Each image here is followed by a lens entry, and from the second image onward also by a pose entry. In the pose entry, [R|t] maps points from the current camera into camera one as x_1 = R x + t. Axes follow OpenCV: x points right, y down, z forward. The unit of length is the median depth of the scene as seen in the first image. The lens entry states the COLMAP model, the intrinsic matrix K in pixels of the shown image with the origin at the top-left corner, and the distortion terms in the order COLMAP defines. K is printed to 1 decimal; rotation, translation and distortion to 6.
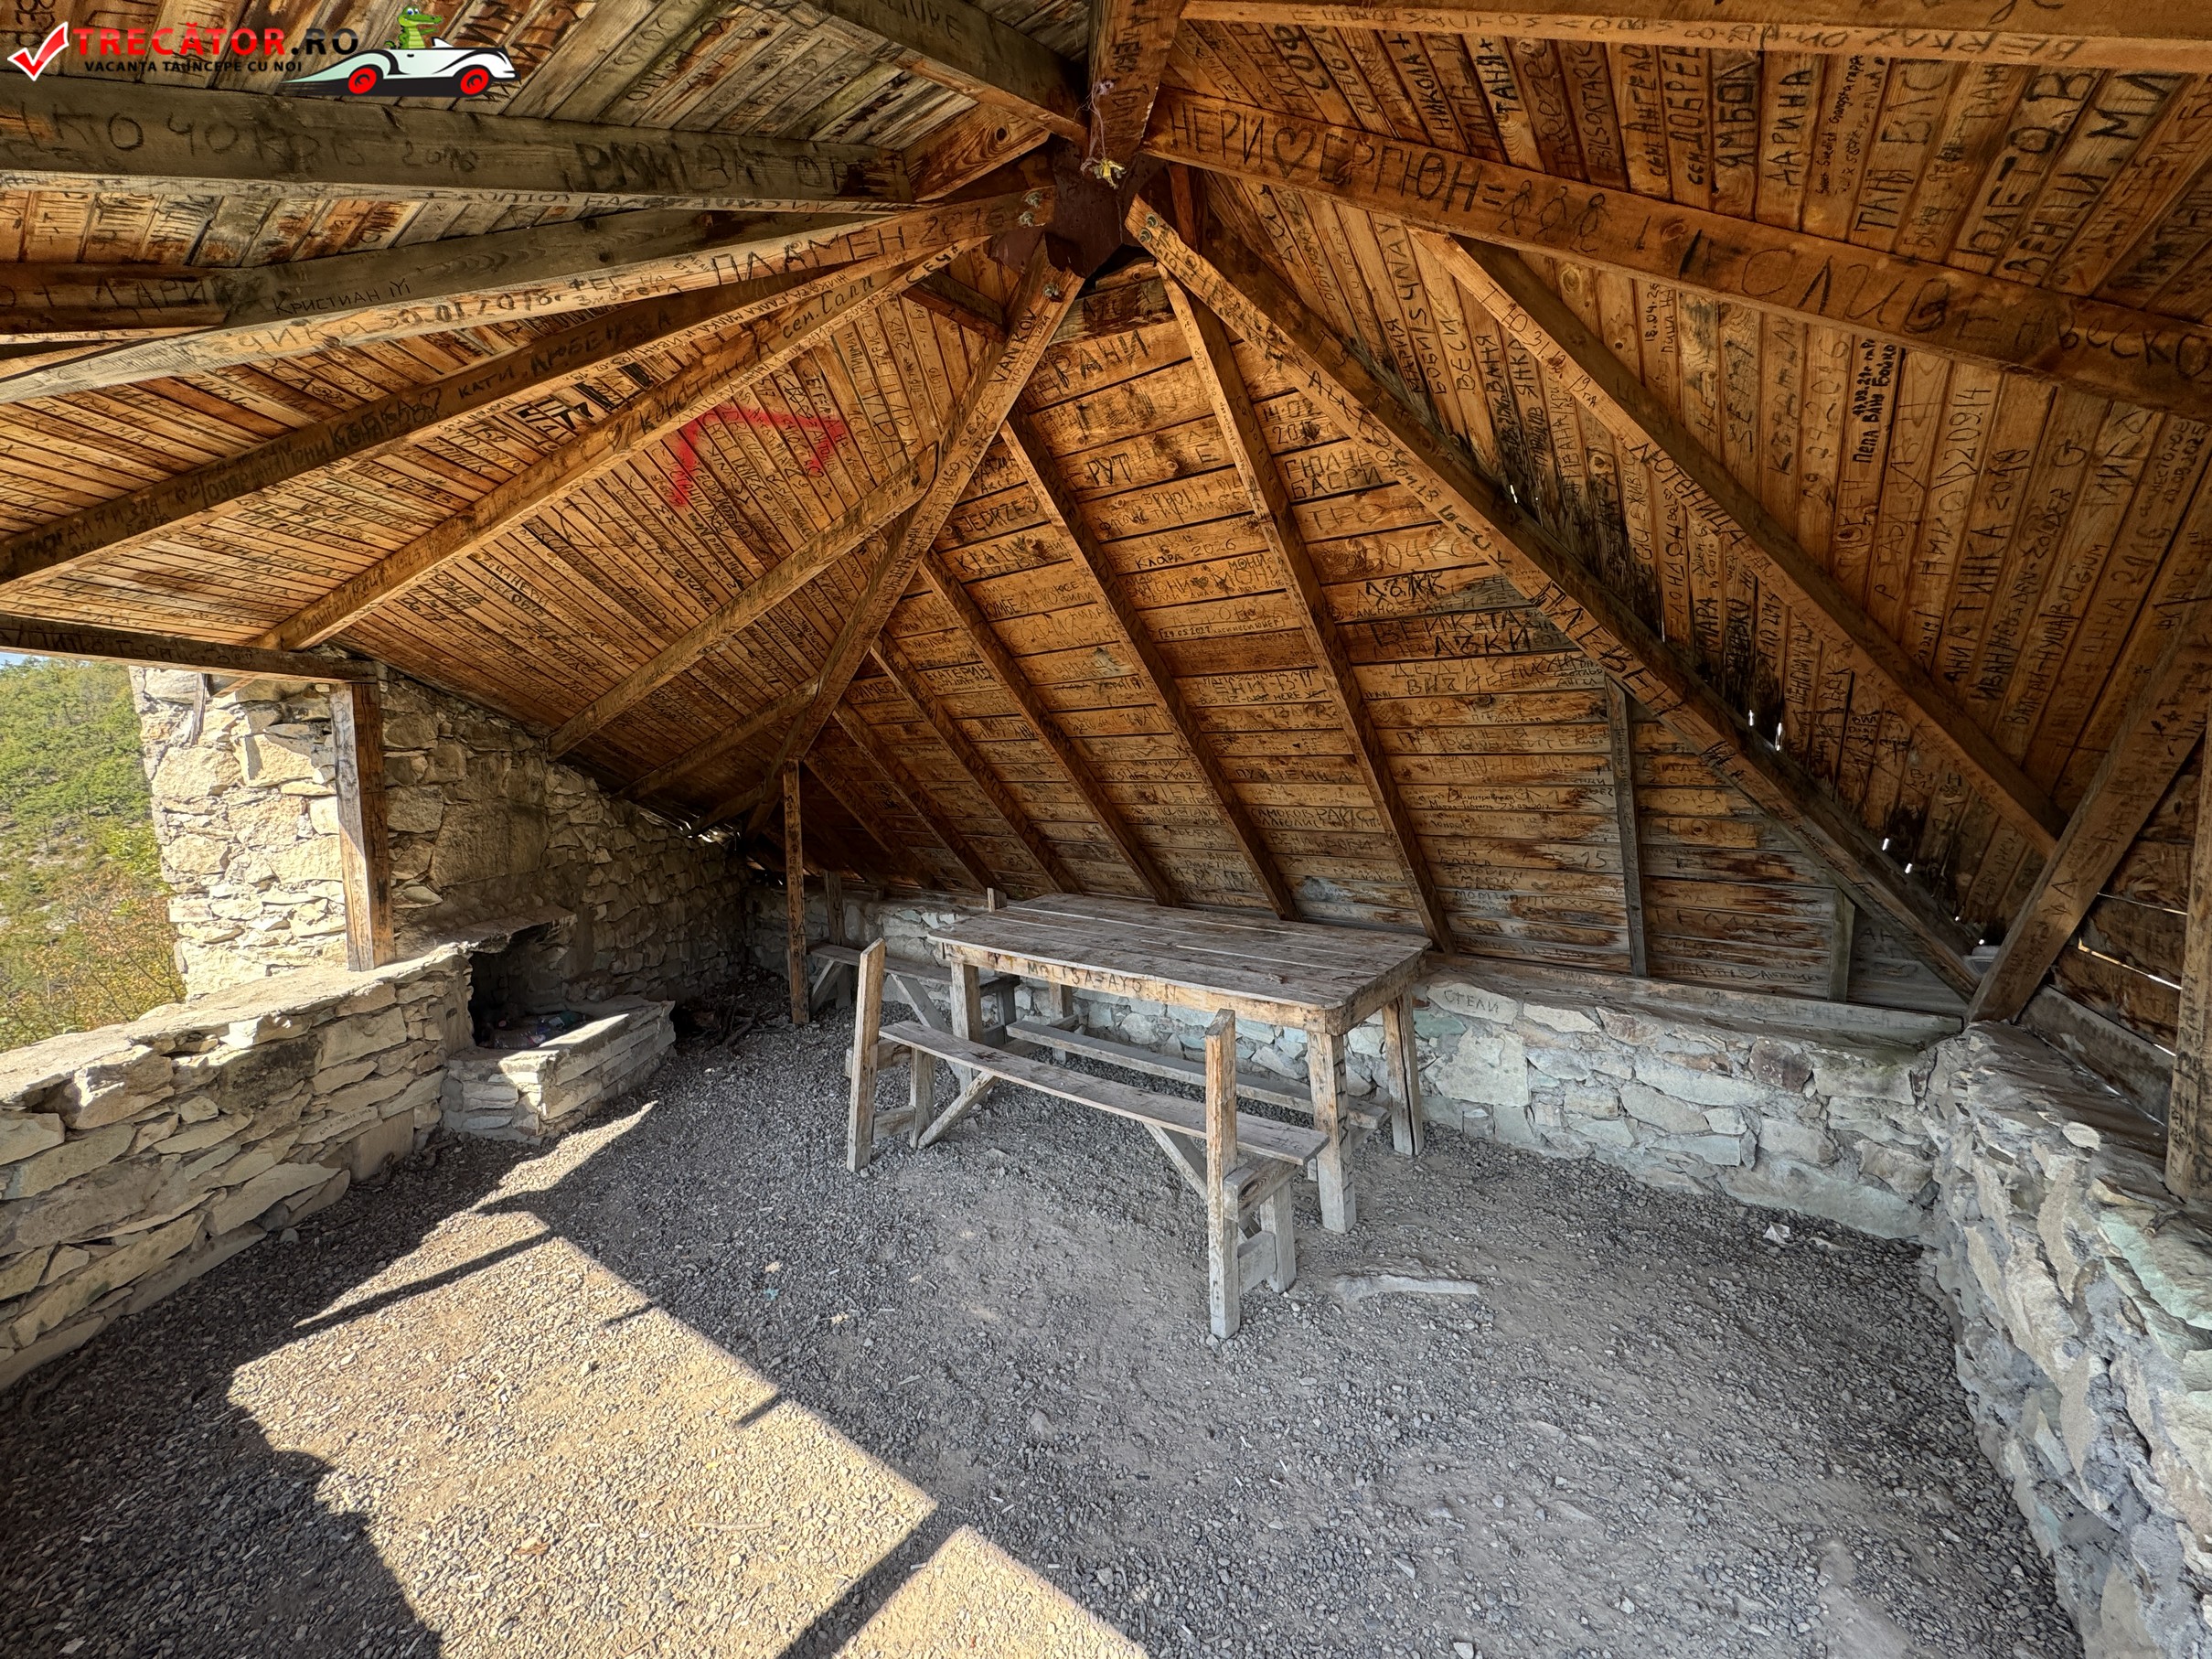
lens RADIAL K [[881.8, 0, 1098.7], [0, 881.8, 824.7], [0, 0, 1]] dist [-0.007911, 0.001603]
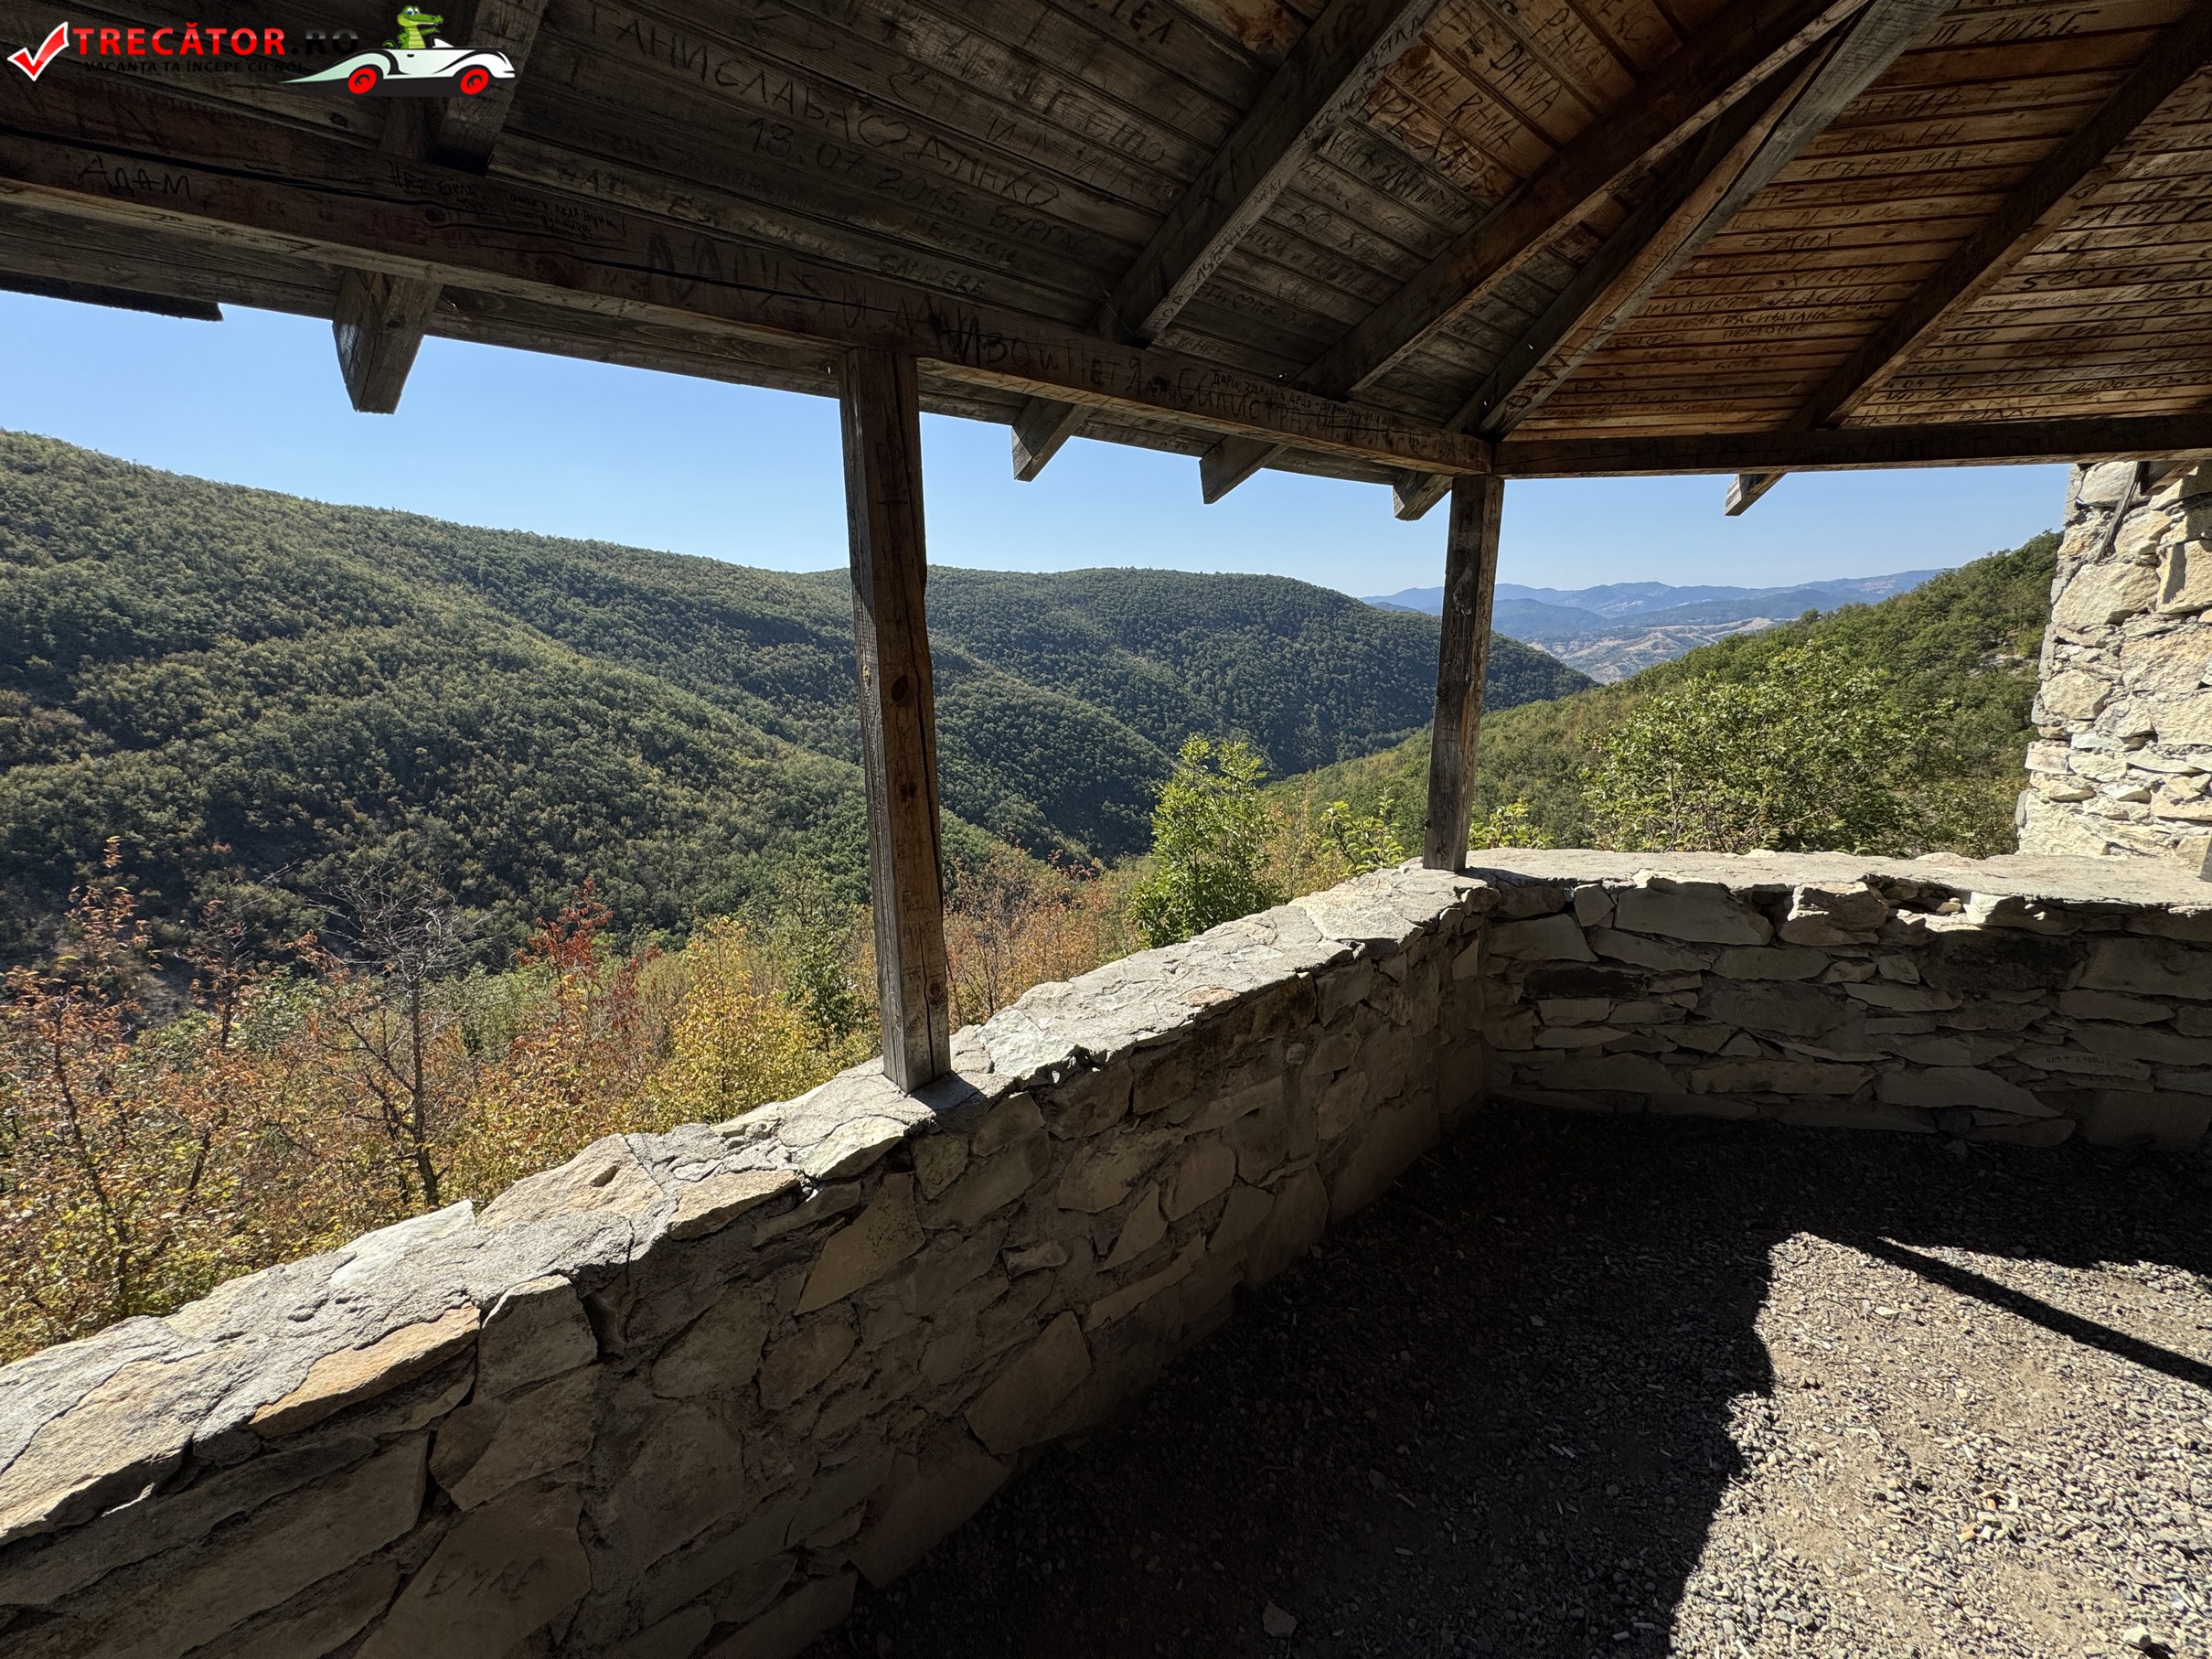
lens RADIAL K [[881.8, 0, 1116.6], [0, 881.8, 825.3], [0, 0, 1]] dist [-0.007911, 0.001603]
pose [[-0.186767, 0.234259, -0.954065, -0.026954], [-0.054295, 0.967208, 0.248115, -0.004636], [0.980903, 0.098140, -0.167923, 0.306964]]
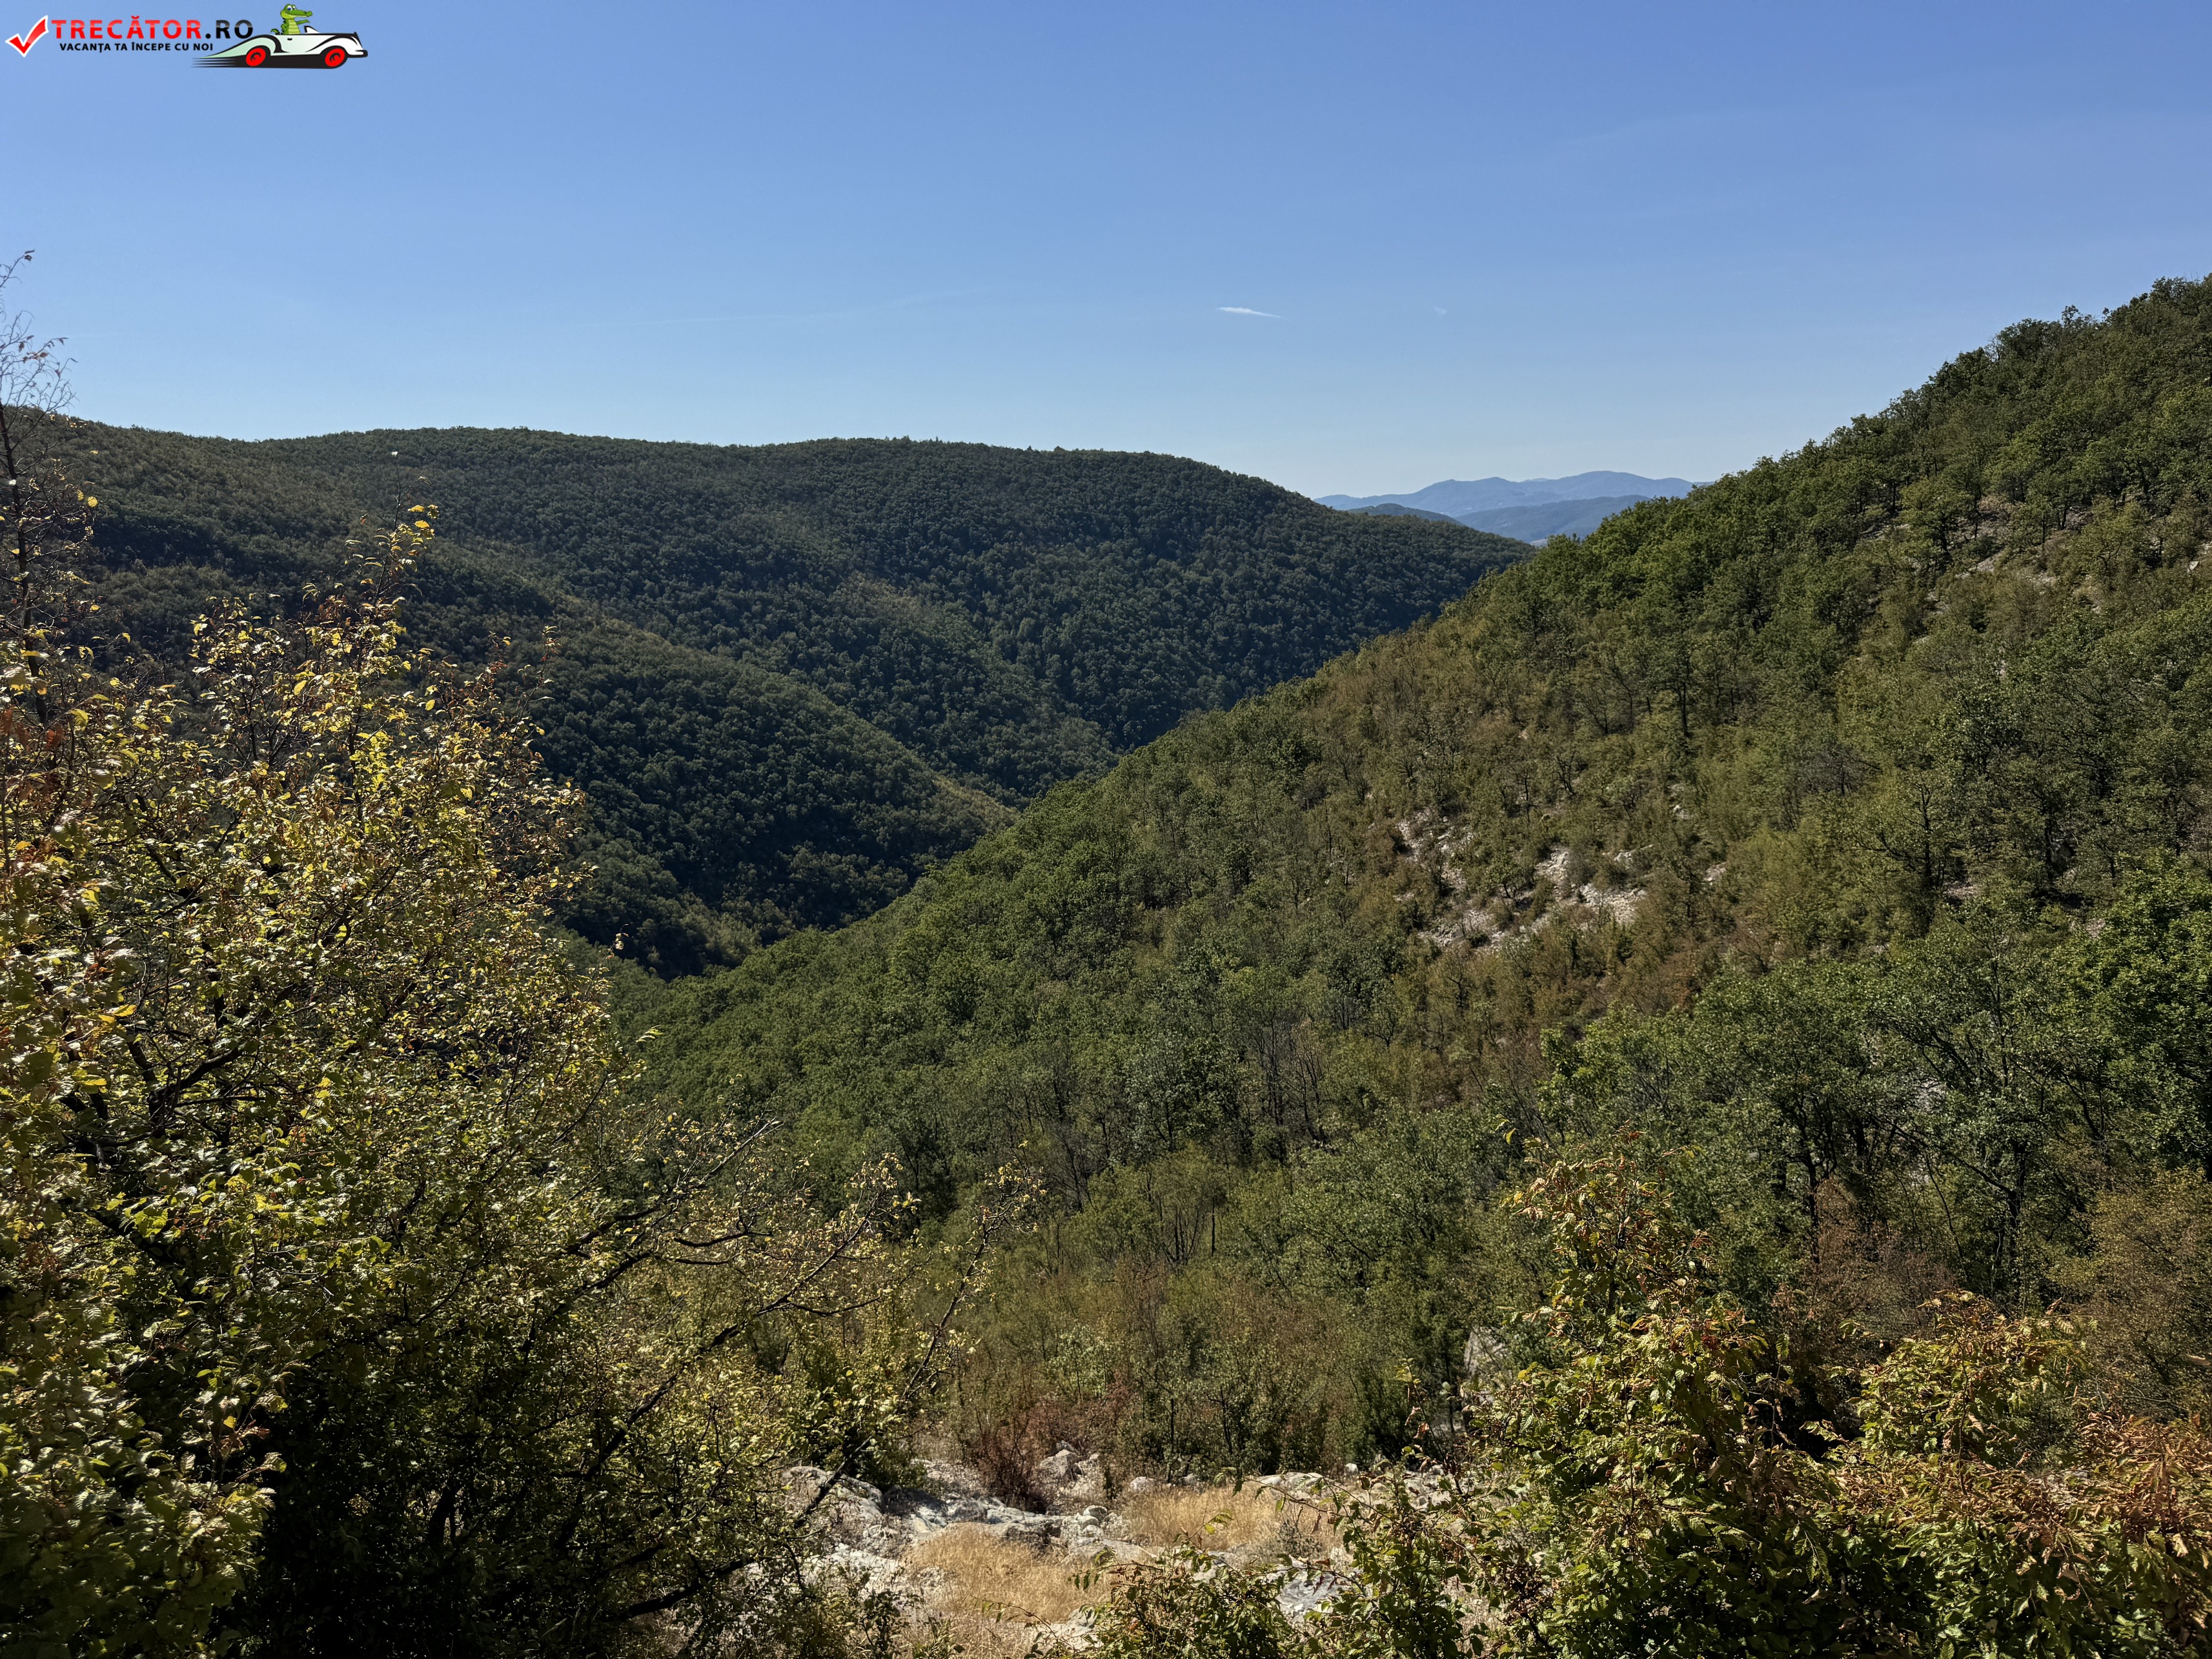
lens RADIAL K [[1555.8, 0, 1154.9], [0, 1555.8, 847.9], [0, 0, 1]] dist [0.063220, -0.088372]
pose [[-0.061109, 0.205821, -0.976680, -0.049702], [-0.054888, 0.976335, 0.209183, 0.001451], [0.996621, 0.066391, -0.048366, 0.433602]]
